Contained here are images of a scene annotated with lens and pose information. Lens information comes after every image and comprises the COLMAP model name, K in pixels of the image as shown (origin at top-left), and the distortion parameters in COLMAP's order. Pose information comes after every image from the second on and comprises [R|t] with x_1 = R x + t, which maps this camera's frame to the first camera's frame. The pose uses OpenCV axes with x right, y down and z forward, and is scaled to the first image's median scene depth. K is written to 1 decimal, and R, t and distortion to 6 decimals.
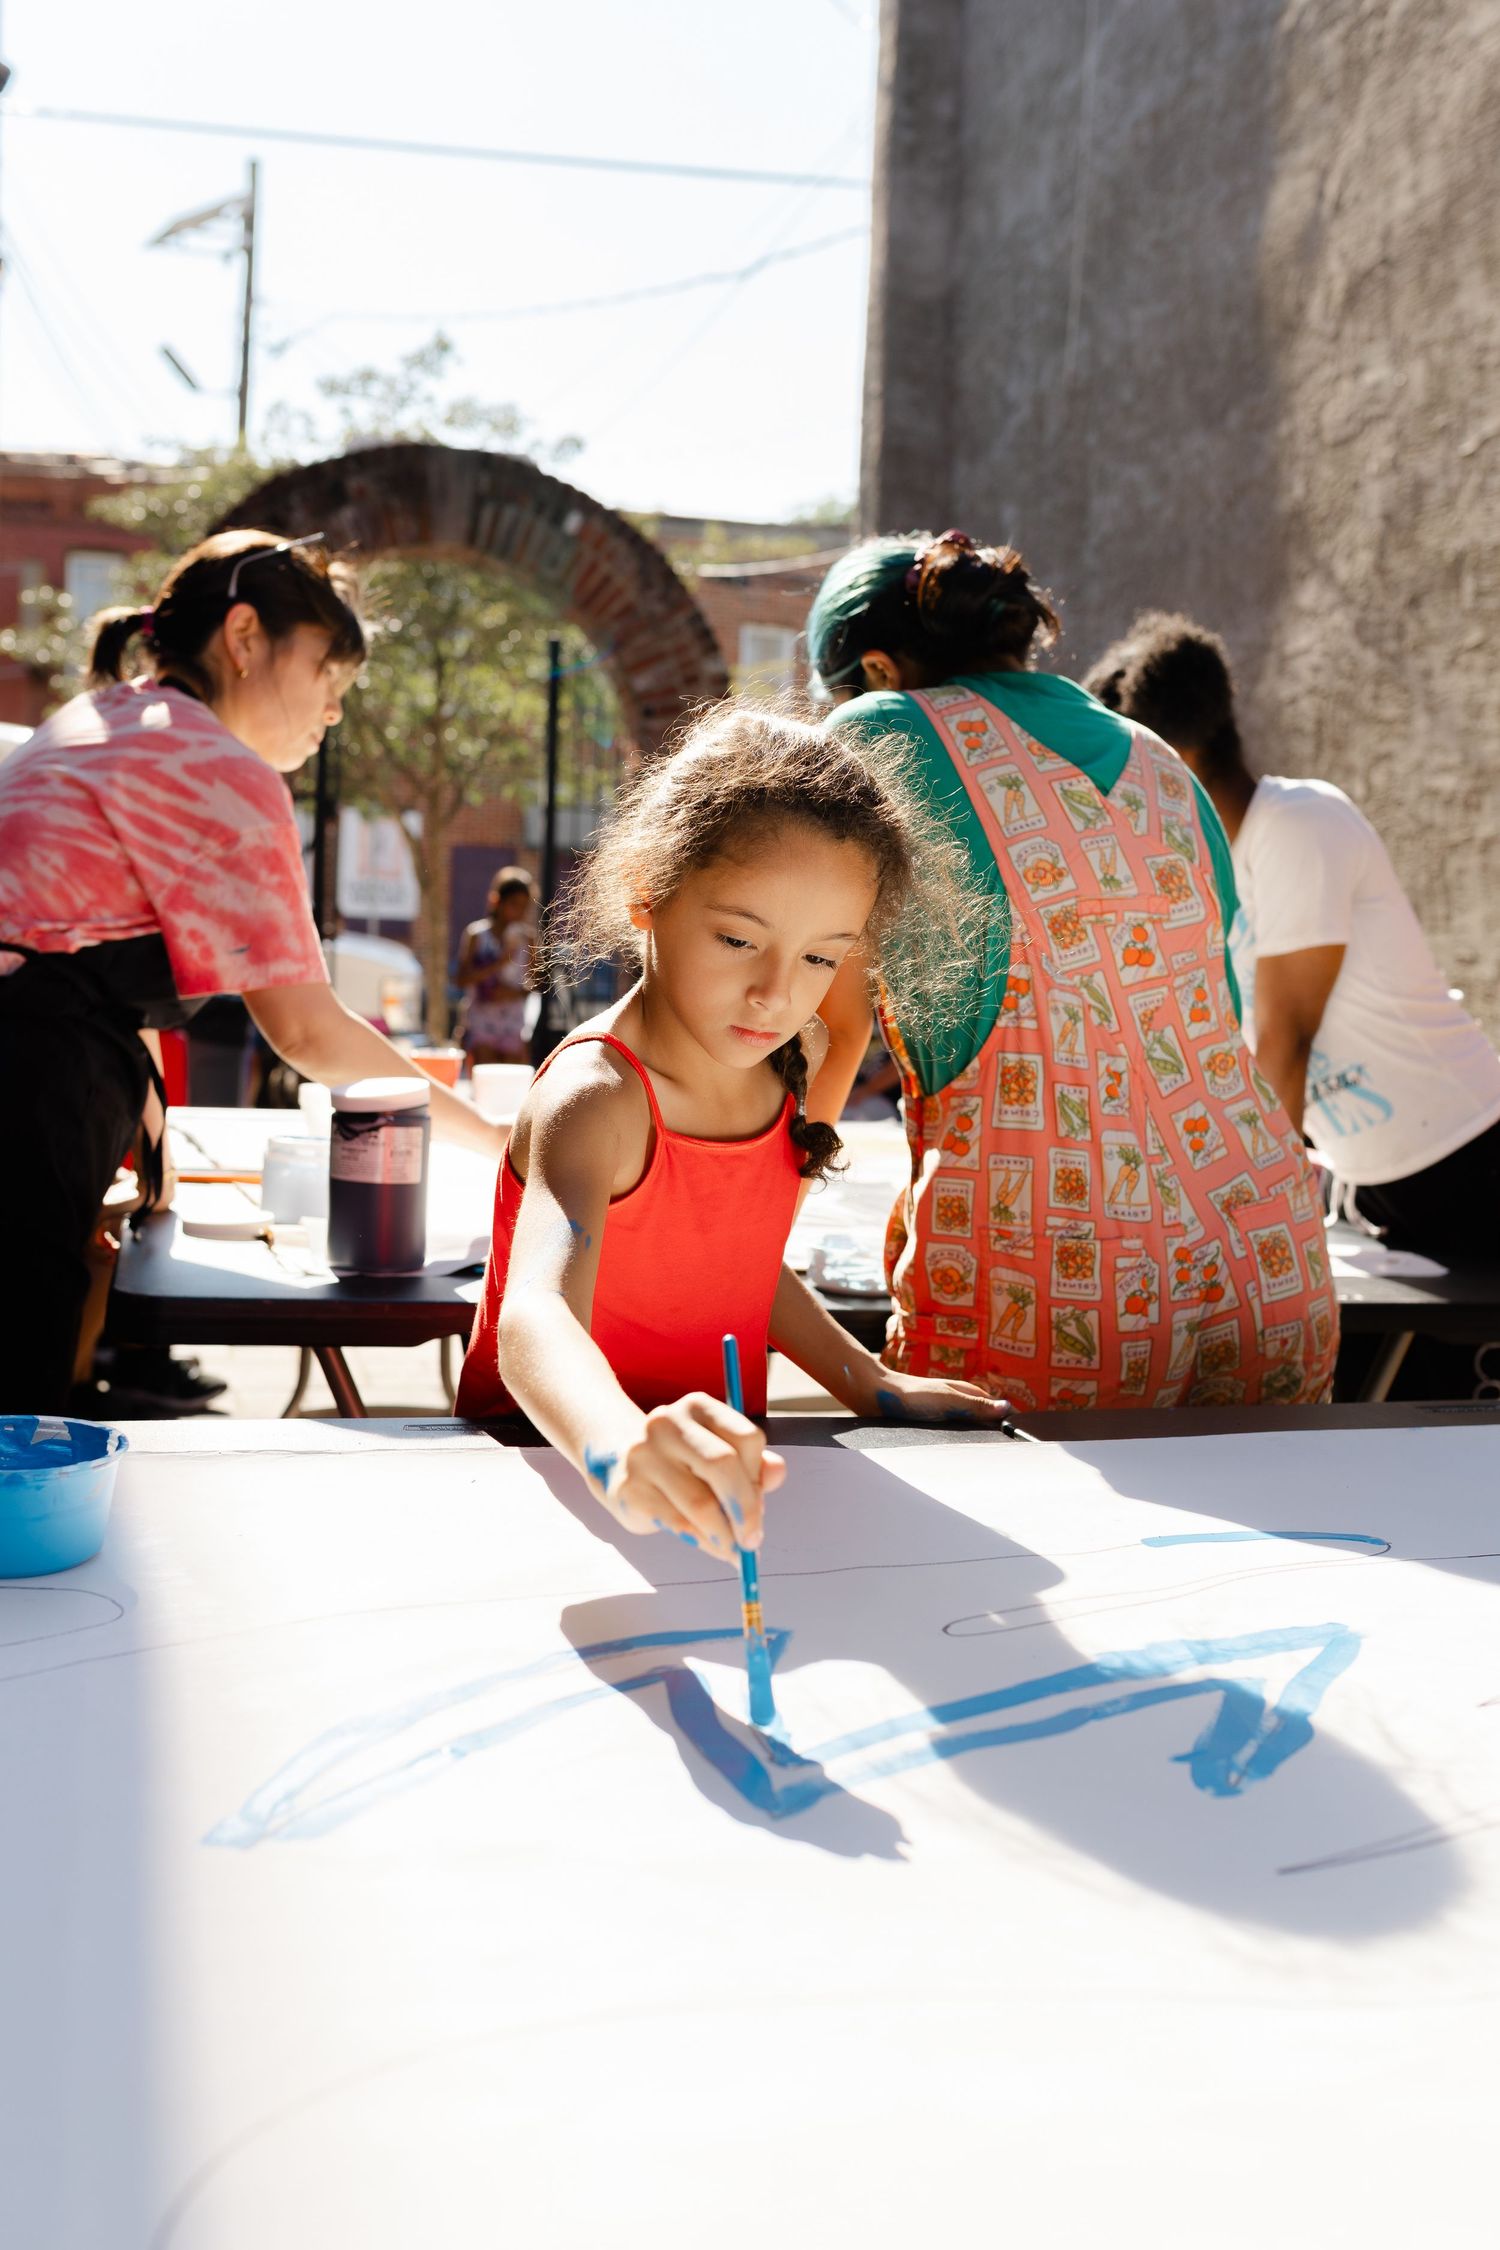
lens RADIAL K [[2068.8, 0, 750.0], [0, 2068.8, 1125.0], [0, 0, 1]] dist [-0.011383, 0.012427]
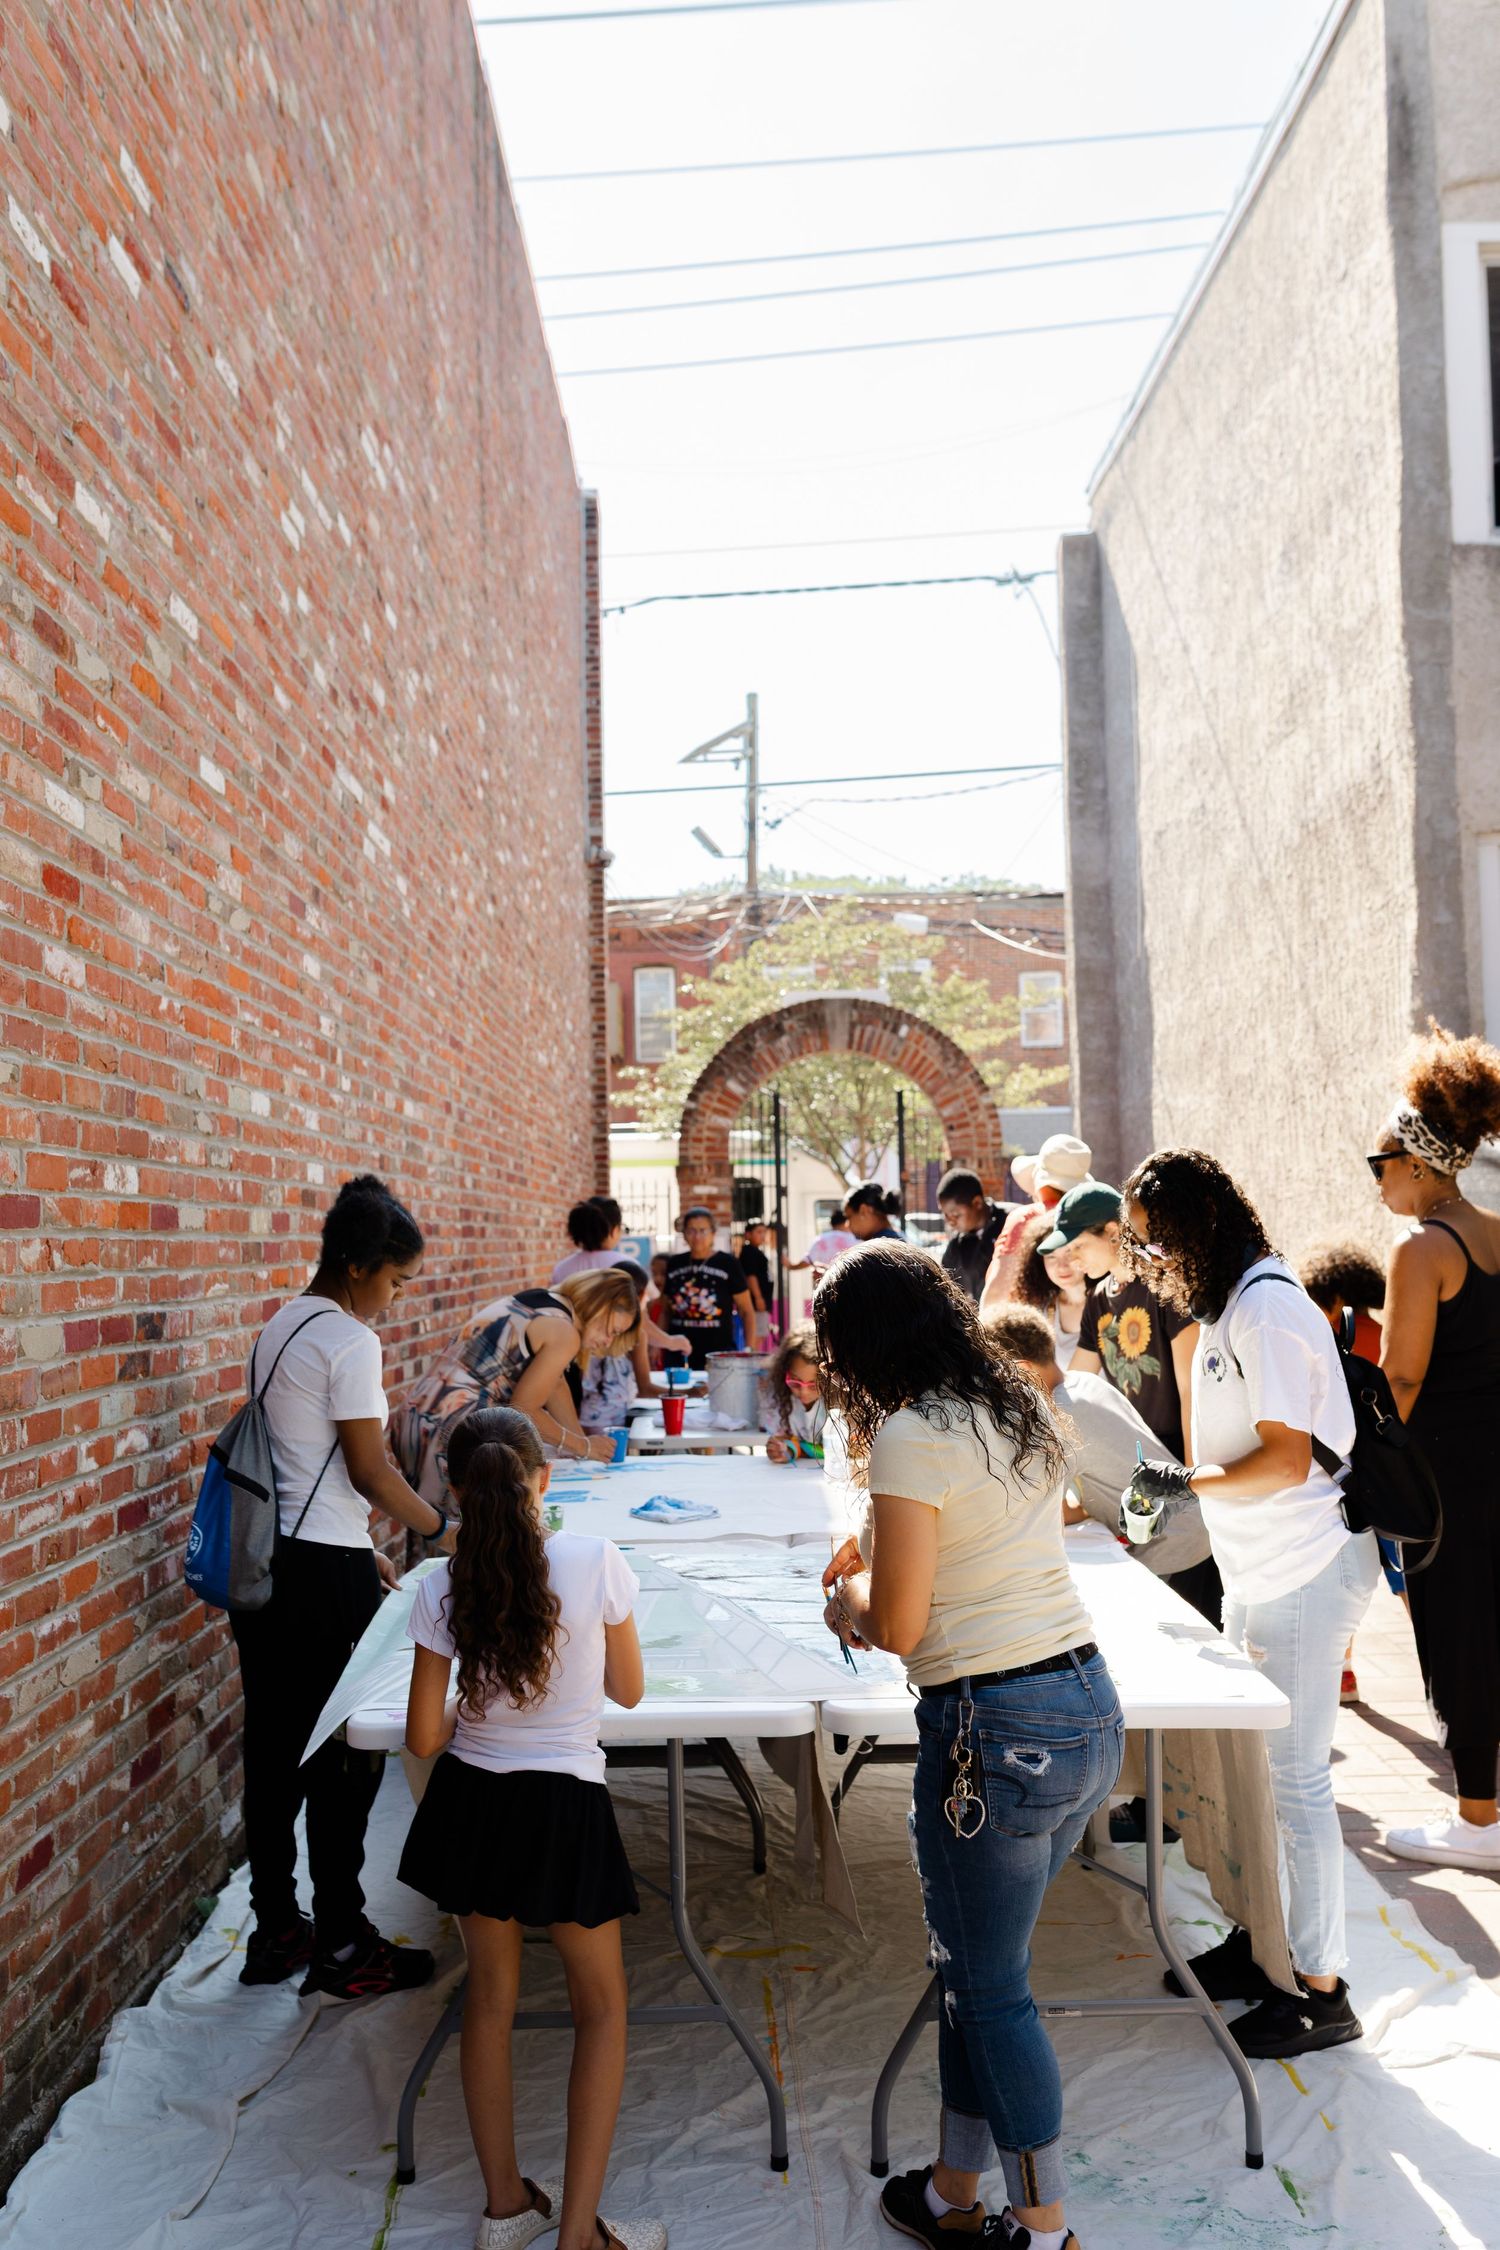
lens RADIAL K [[2068.8, 0, 750.0], [0, 2068.8, 1125.0], [0, 0, 1]] dist [-0.011383, 0.012427]
pose [[0.964274, -0.070295, -0.255411, 0.250448], [0.036184, 0.990064, -0.135879, 0.040159], [0.262425, 0.121783, 0.957237, -0.807322]]
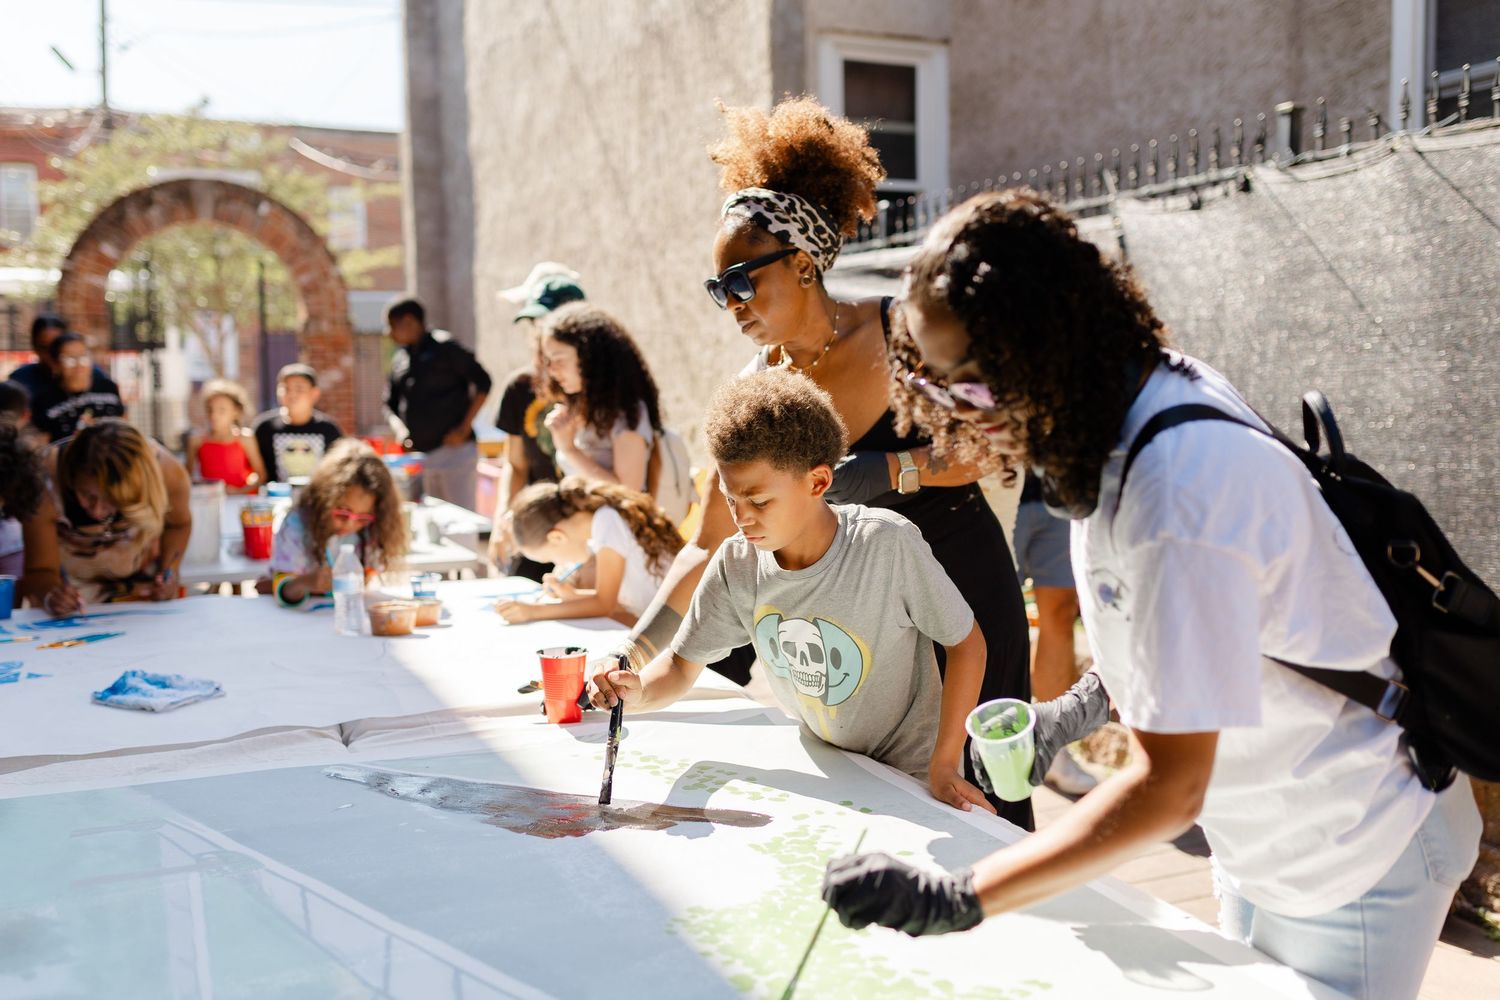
lens RADIAL K [[1426.6, 0, 752.7], [0, 1426.6, 520.1], [0, 0, 1]] dist [-0.011901, -0.004231]
pose [[0.984649, -0.065822, 0.161660, 0.158097], [0.062806, 0.997744, 0.023707, 0.034082], [-0.162856, -0.013190, 0.986562, -0.573856]]
